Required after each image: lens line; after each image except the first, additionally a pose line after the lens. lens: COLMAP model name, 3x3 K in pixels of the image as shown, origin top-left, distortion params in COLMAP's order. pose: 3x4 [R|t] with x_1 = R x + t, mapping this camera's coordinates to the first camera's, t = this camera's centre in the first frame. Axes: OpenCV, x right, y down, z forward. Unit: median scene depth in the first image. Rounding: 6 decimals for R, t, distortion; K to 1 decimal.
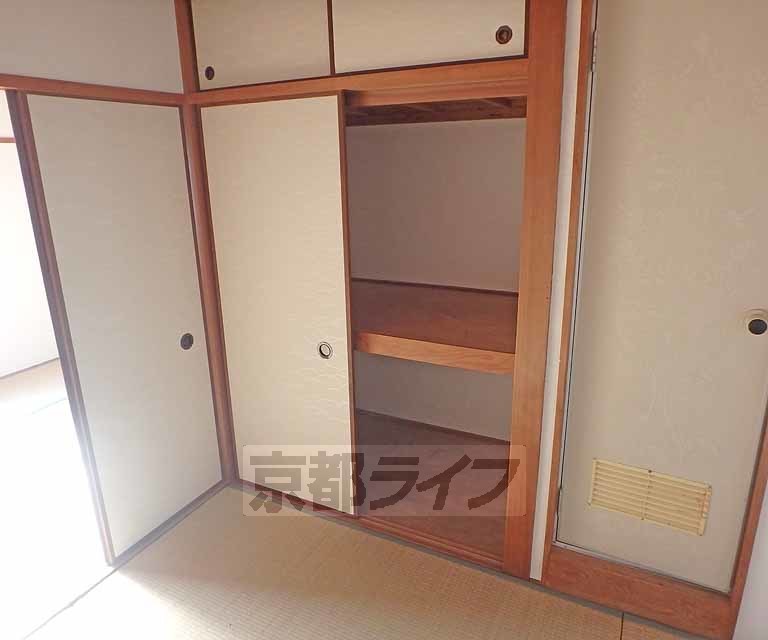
lens RADIAL K [[529.4, 0, 383.9], [0, 529.4, 318.1], [0, 0, 1]] dist [-0.037189, 0.000886]
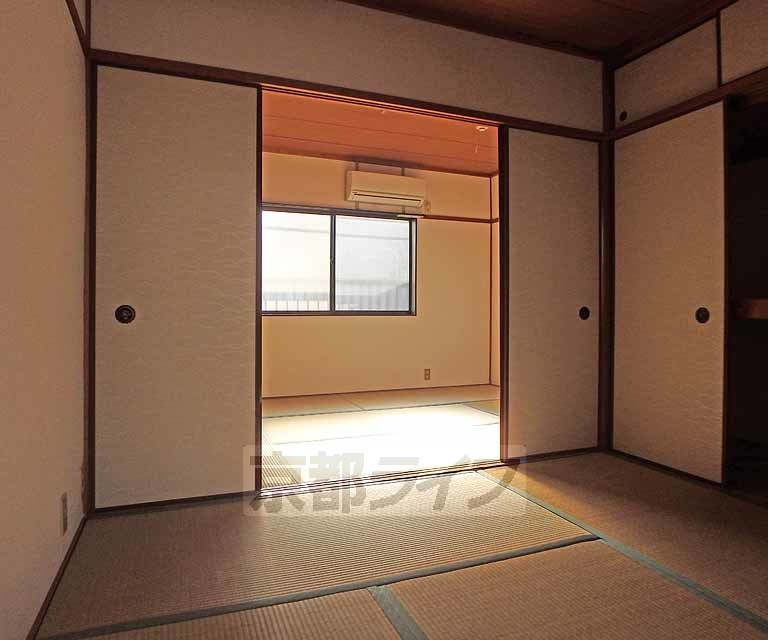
lens RADIAL K [[529.4, 0, 384.8], [0, 529.4, 318.2], [0, 0, 1]] dist [-0.037189, 0.000886]
pose [[0.741676, 0.024705, -0.670304, 0.142877], [-0.200679, 0.961721, -0.186601, 0.436649], [0.640035, 0.272914, 0.718243, -0.262215]]
